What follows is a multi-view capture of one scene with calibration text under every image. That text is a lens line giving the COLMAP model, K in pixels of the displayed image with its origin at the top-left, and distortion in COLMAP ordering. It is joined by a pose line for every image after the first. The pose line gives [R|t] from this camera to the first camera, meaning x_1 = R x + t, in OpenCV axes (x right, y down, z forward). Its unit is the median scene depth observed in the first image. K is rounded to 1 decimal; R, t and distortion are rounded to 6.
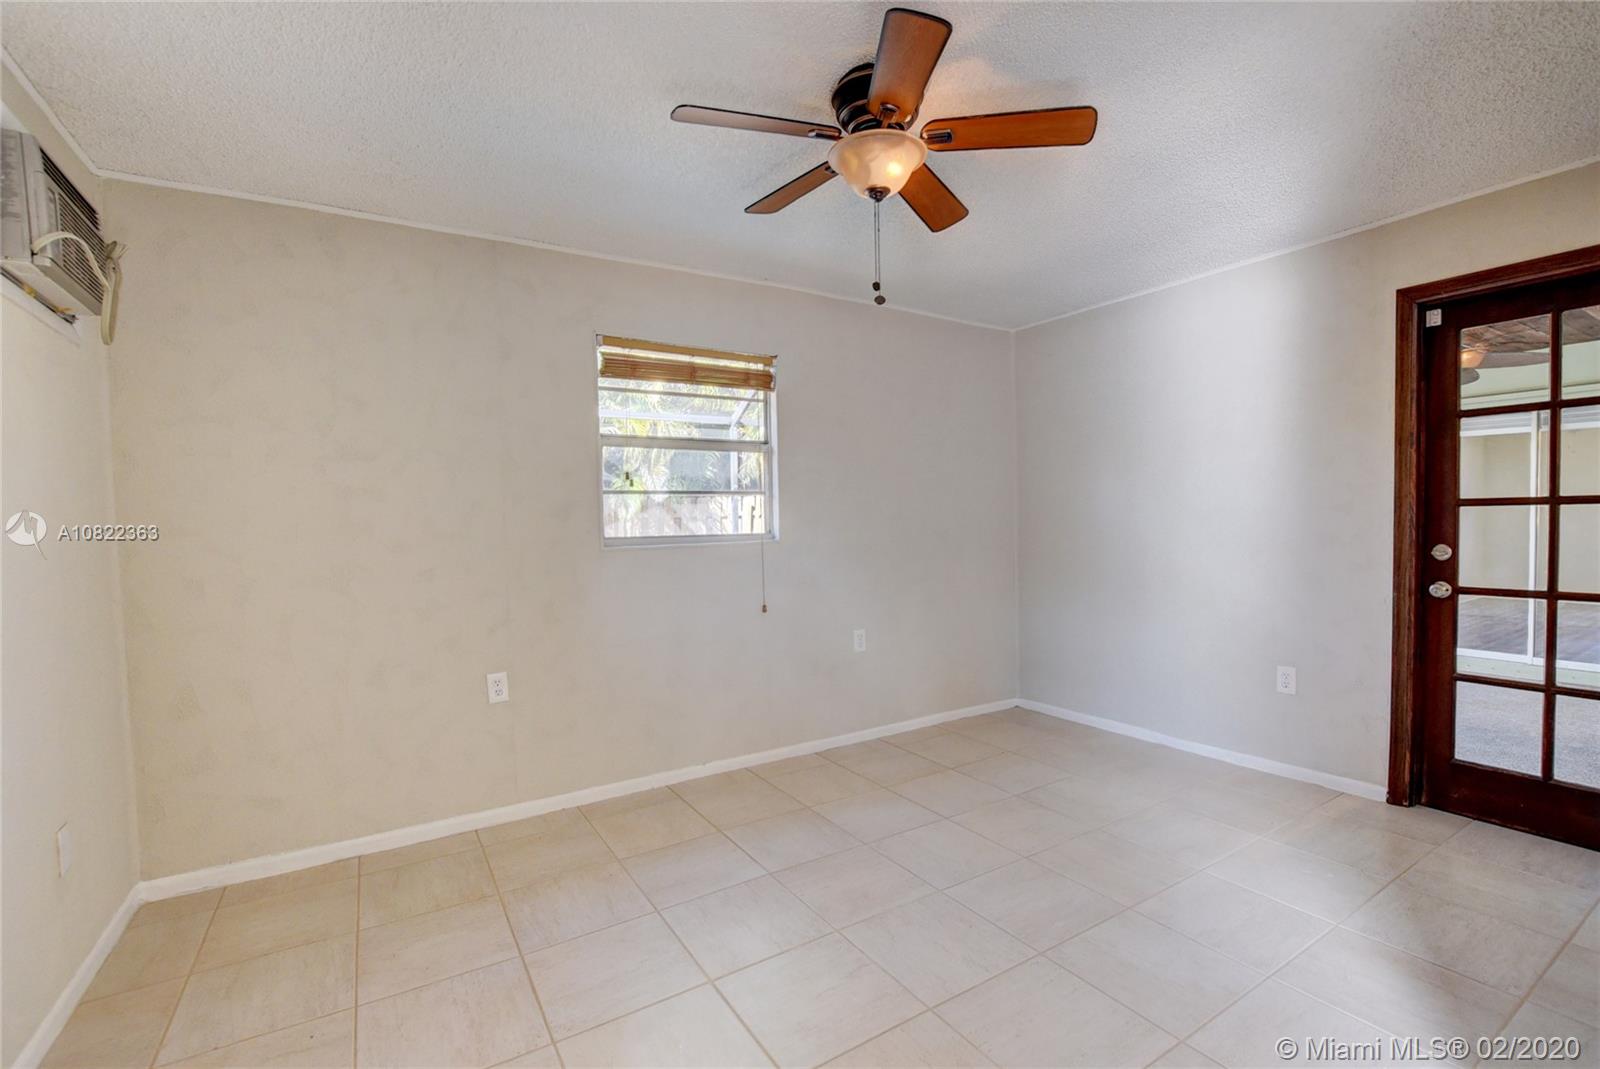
lens RADIAL K [[707.8, 0, 804.2], [0, 707.8, 540.6], [0, 0, 1]] dist [-0.028863, 0.000227]
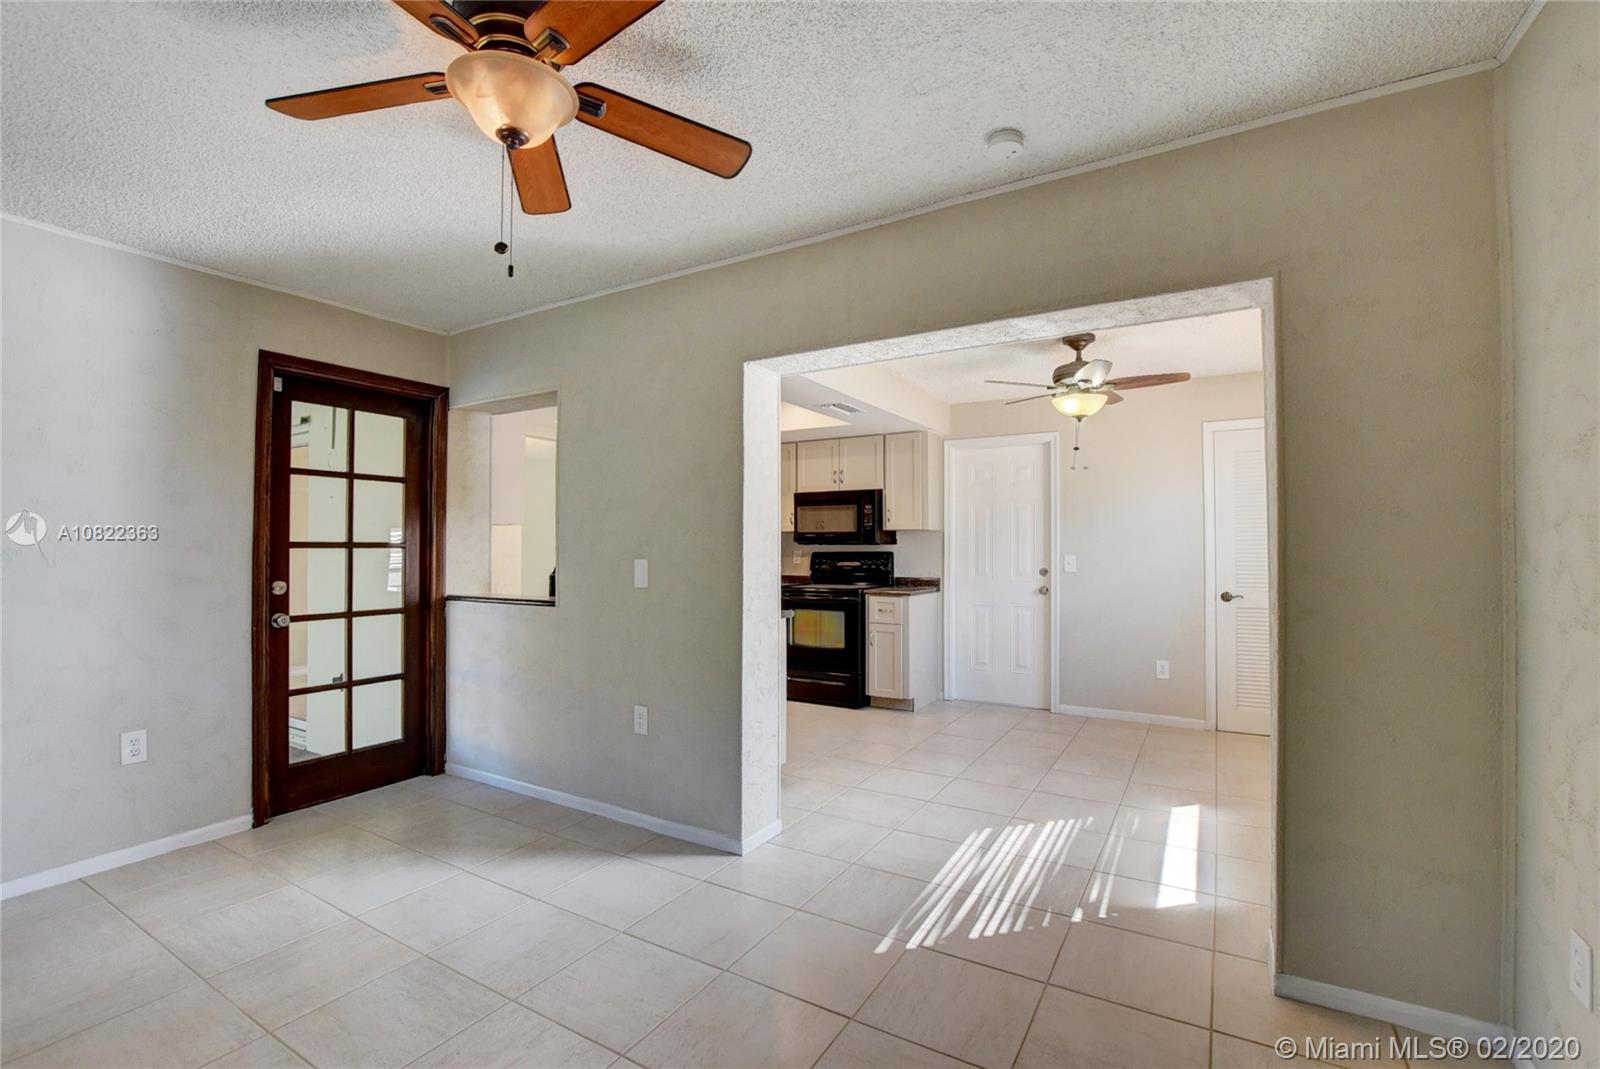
lens RADIAL K [[707.8, 0, 804.2], [0, 707.8, 540.6], [0, 0, 1]] dist [-0.028863, 0.000227]
pose [[-0.460298, 0.031519, 0.887205, -0.513992], [0.037347, 0.999172, -0.016121, -0.010262], [-0.886979, 0.025713, -0.461094, 0.760110]]
